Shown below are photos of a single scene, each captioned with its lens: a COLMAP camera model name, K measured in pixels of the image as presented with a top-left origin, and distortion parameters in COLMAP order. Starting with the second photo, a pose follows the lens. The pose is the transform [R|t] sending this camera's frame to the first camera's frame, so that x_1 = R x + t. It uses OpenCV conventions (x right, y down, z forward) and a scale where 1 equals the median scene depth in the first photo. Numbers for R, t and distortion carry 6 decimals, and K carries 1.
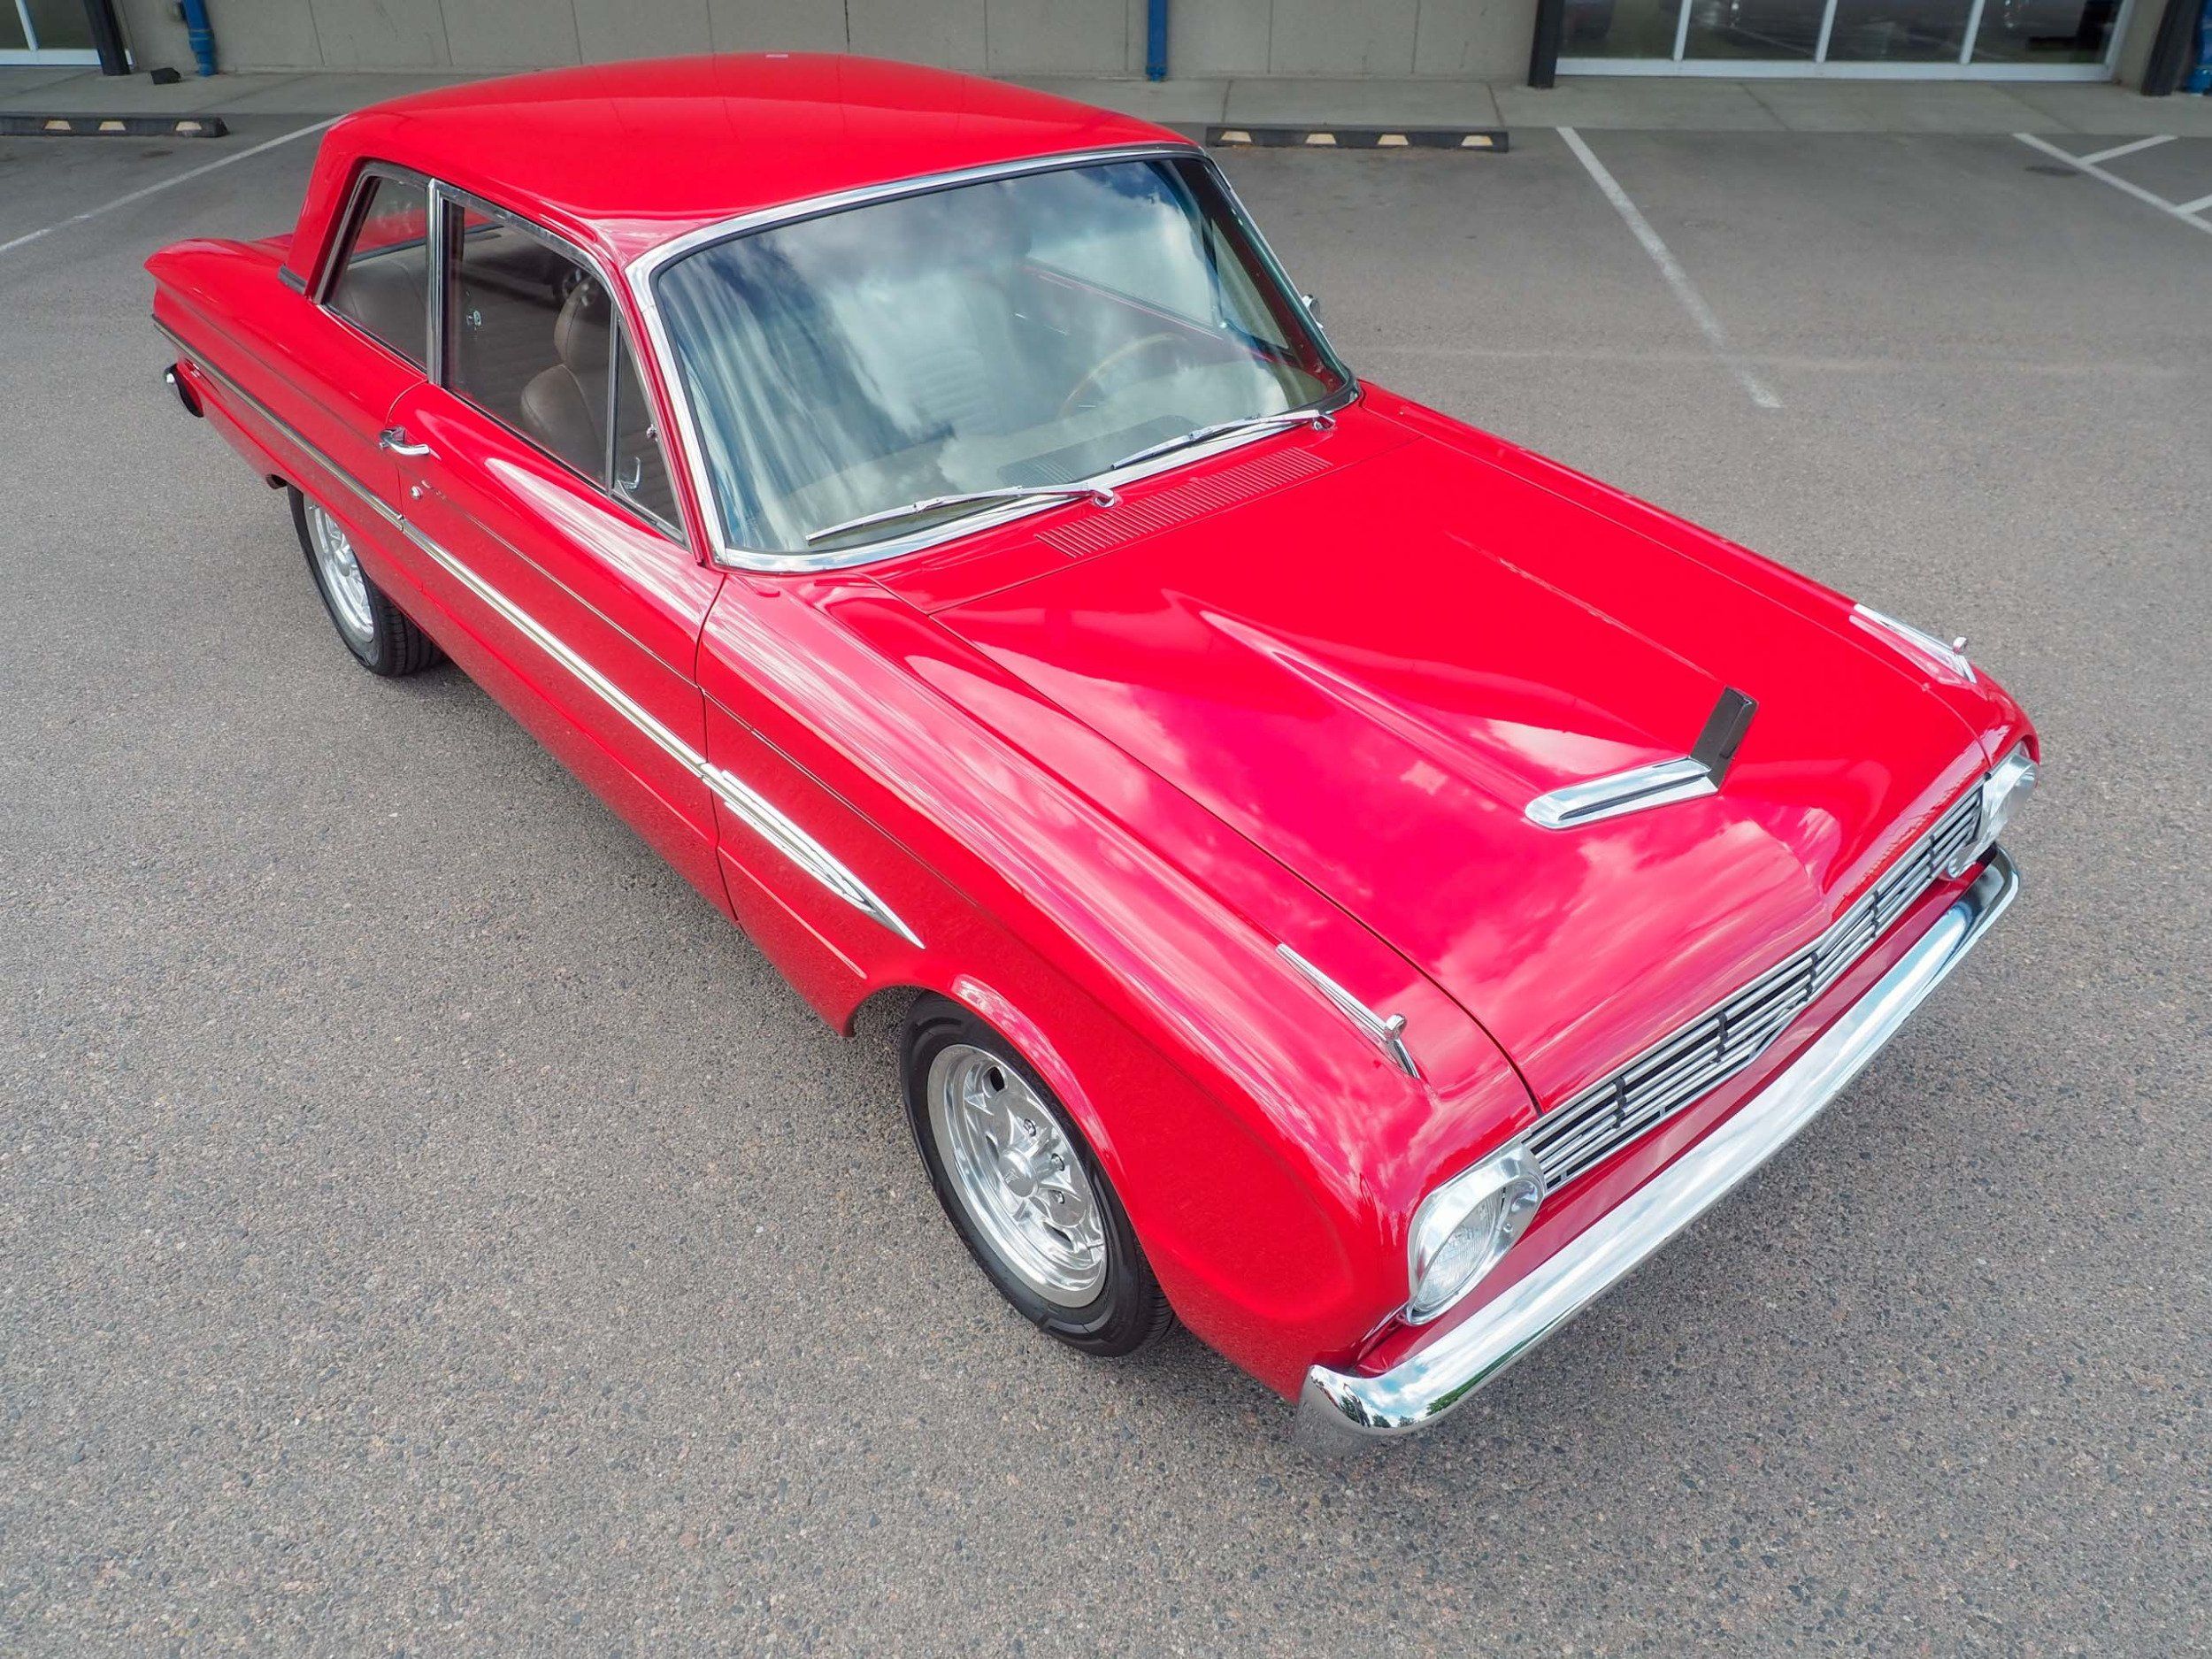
lens RADIAL K [[1608.0, 0, 1102.8], [0, 1608.0, 807.7], [0, 0, 1]] dist [-0.008804, 0.000677]
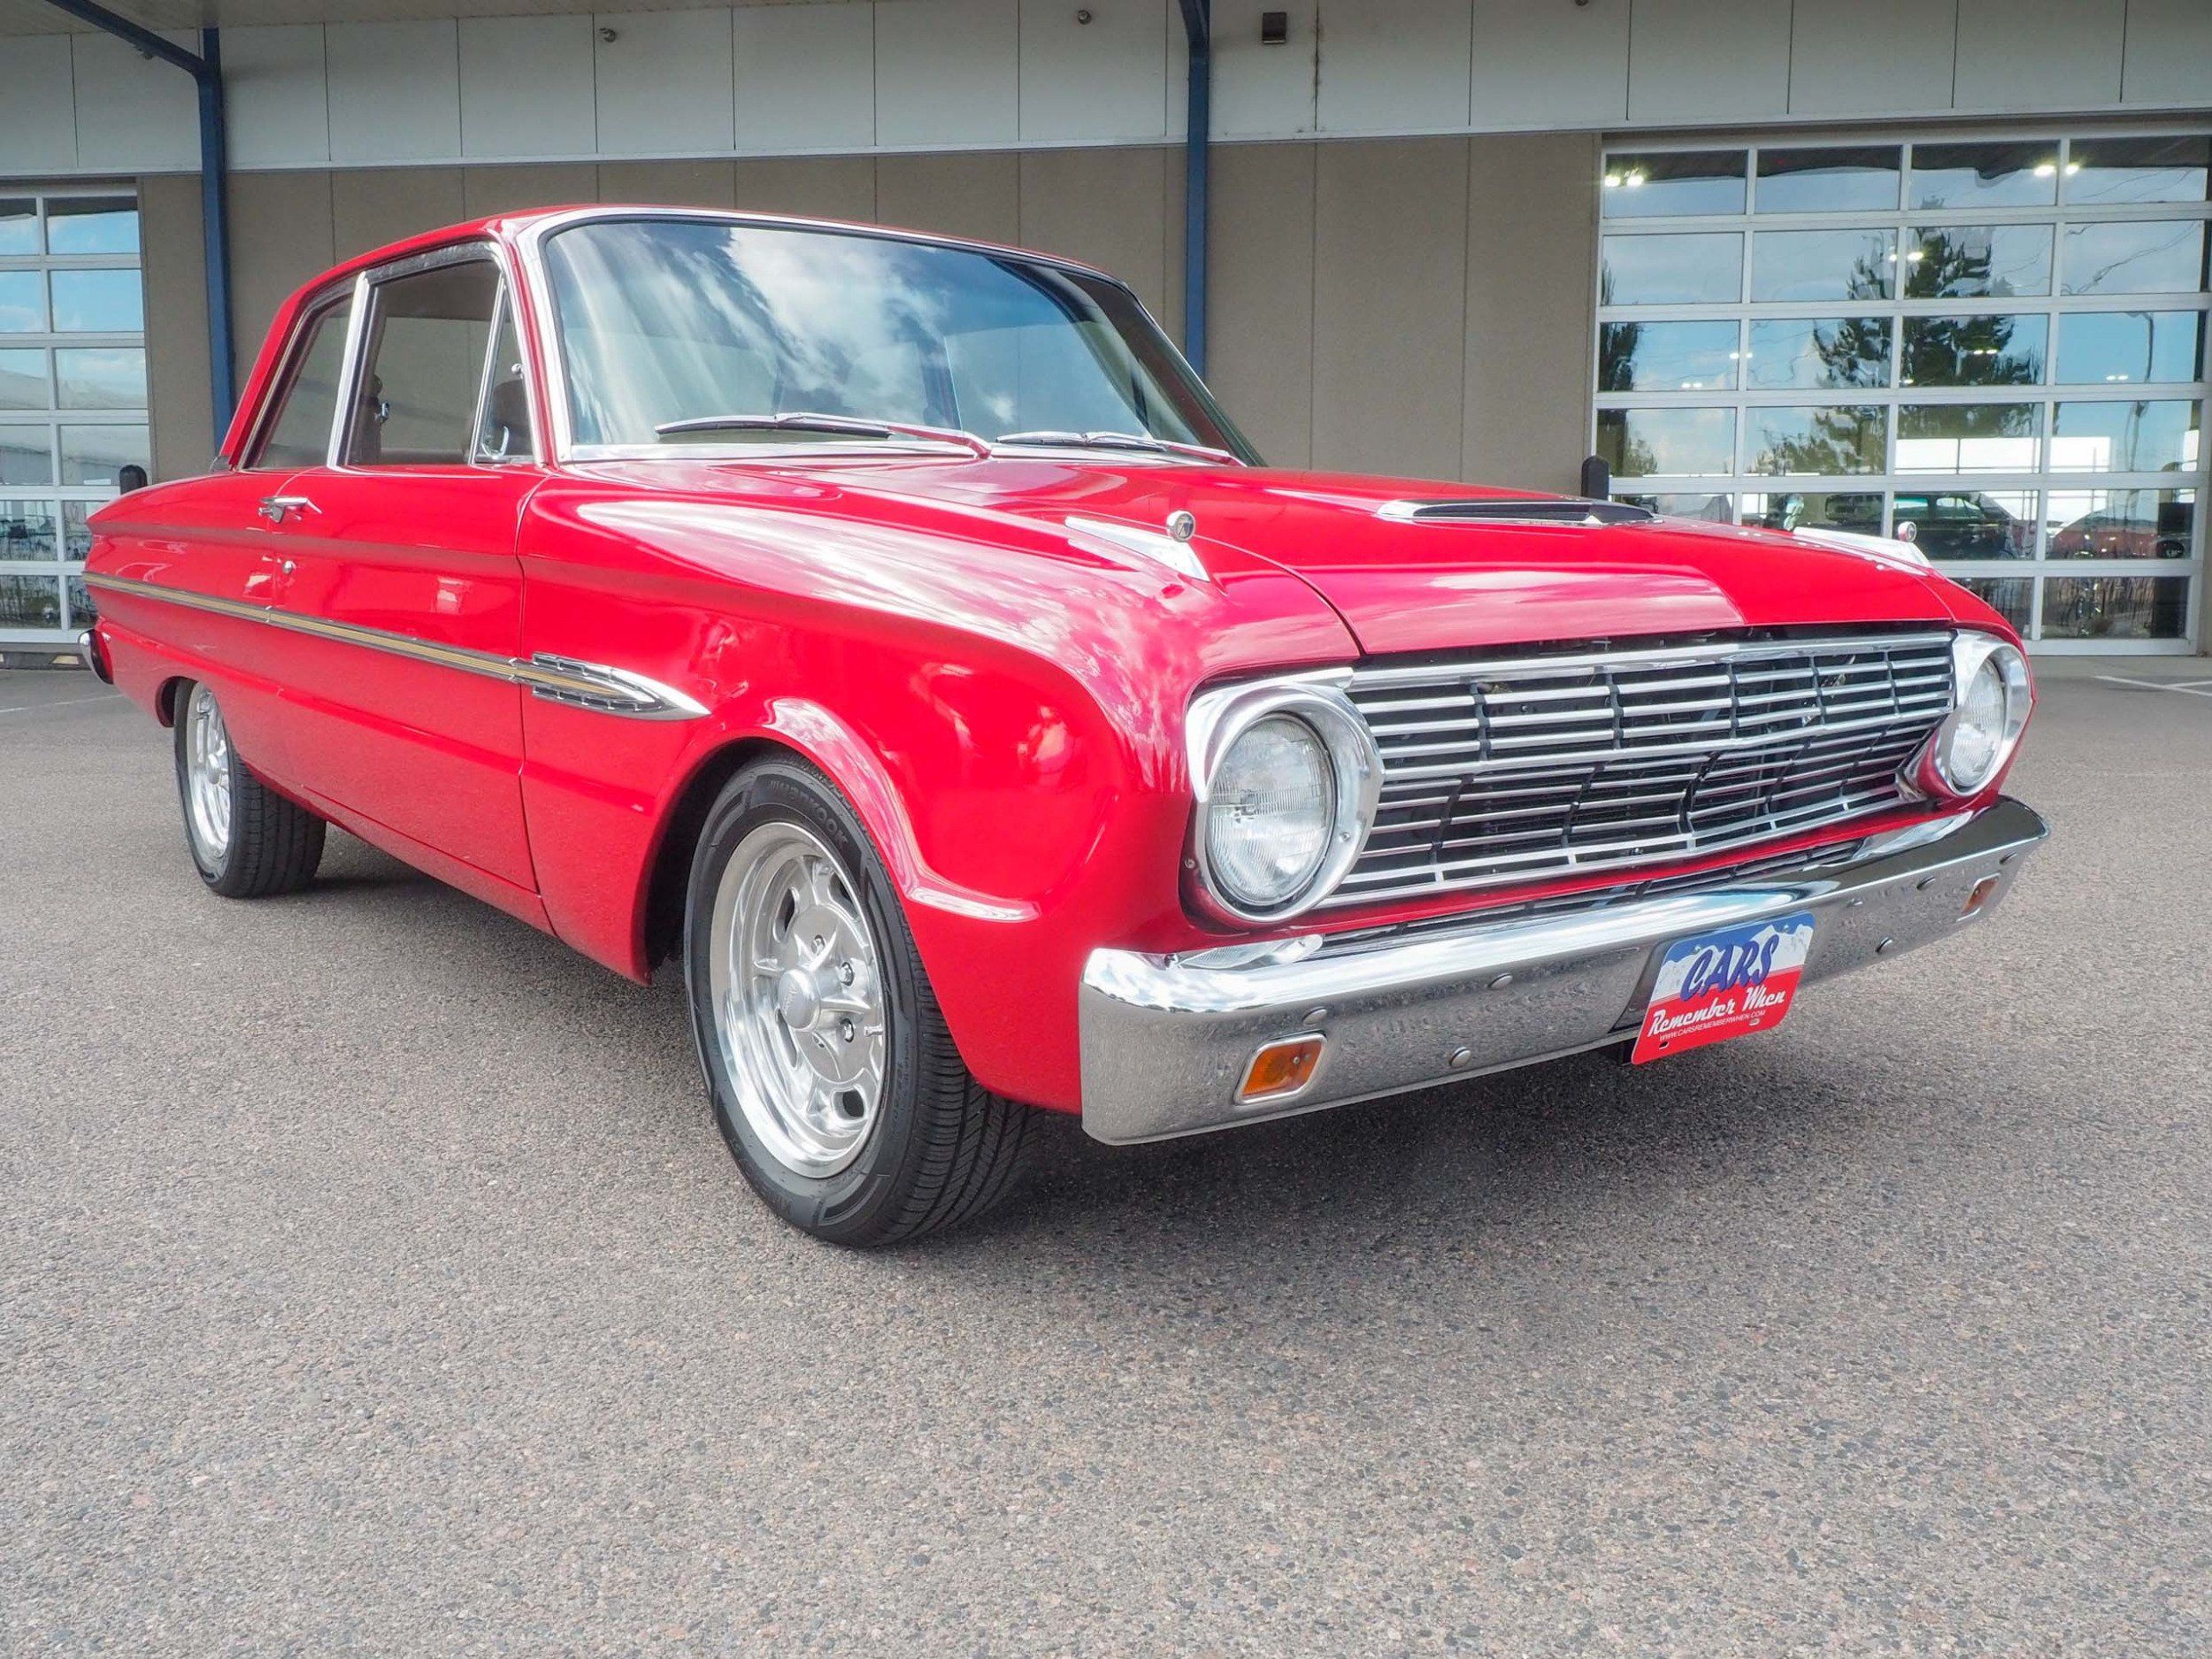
lens RADIAL K [[1842.9, 0, 1114.3], [0, 1842.9, 800.3], [0, 0, 1]] dist [0.011197, -0.016219]
pose [[0.999300, 0.006677, -0.036807, 0.101848], [-0.021721, 0.904639, -0.425625, 0.386640], [0.030455, 0.426126, 0.904151, 0.088594]]
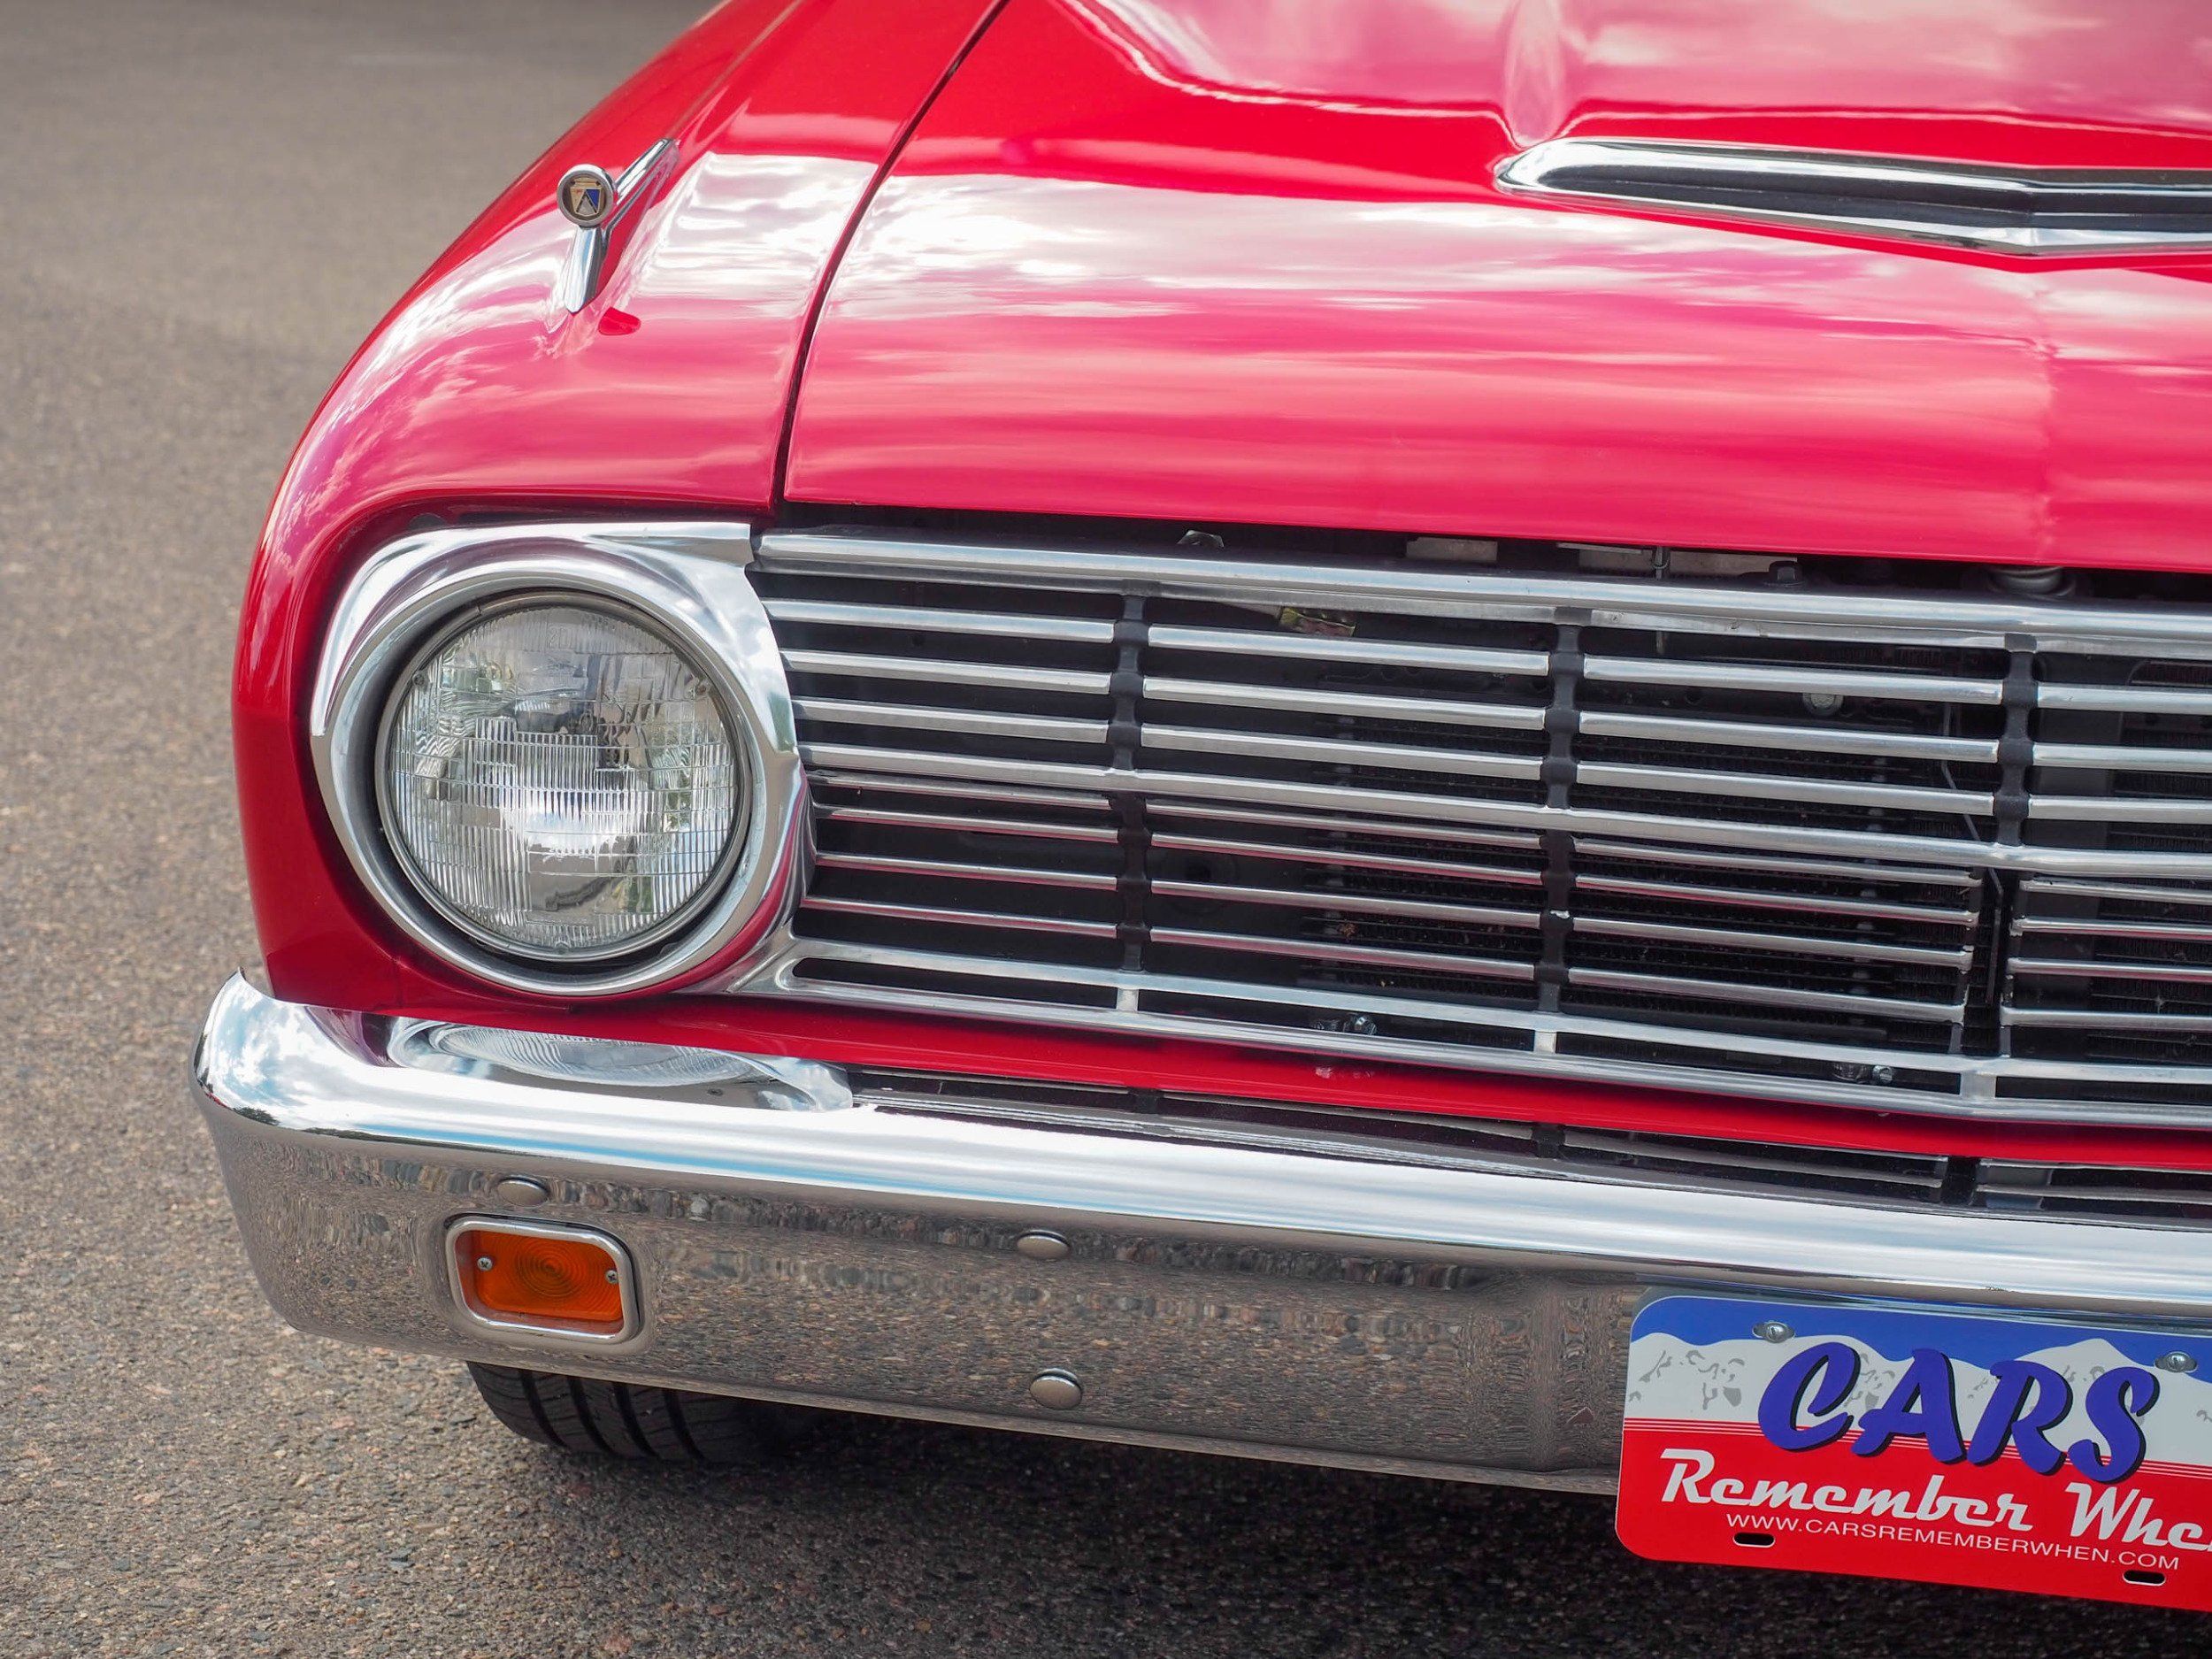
lens RADIAL K [[4675.7, 0, 1064.3], [0, 4675.7, 830.2], [0, 0, 1]] dist [0.002001, 0.000000]
pose [[0.654204, 0.208512, -0.727008, 0.686274], [-0.438968, 0.887453, -0.140479, 0.228811], [0.615894, 0.411035, 0.672105, 0.162451]]
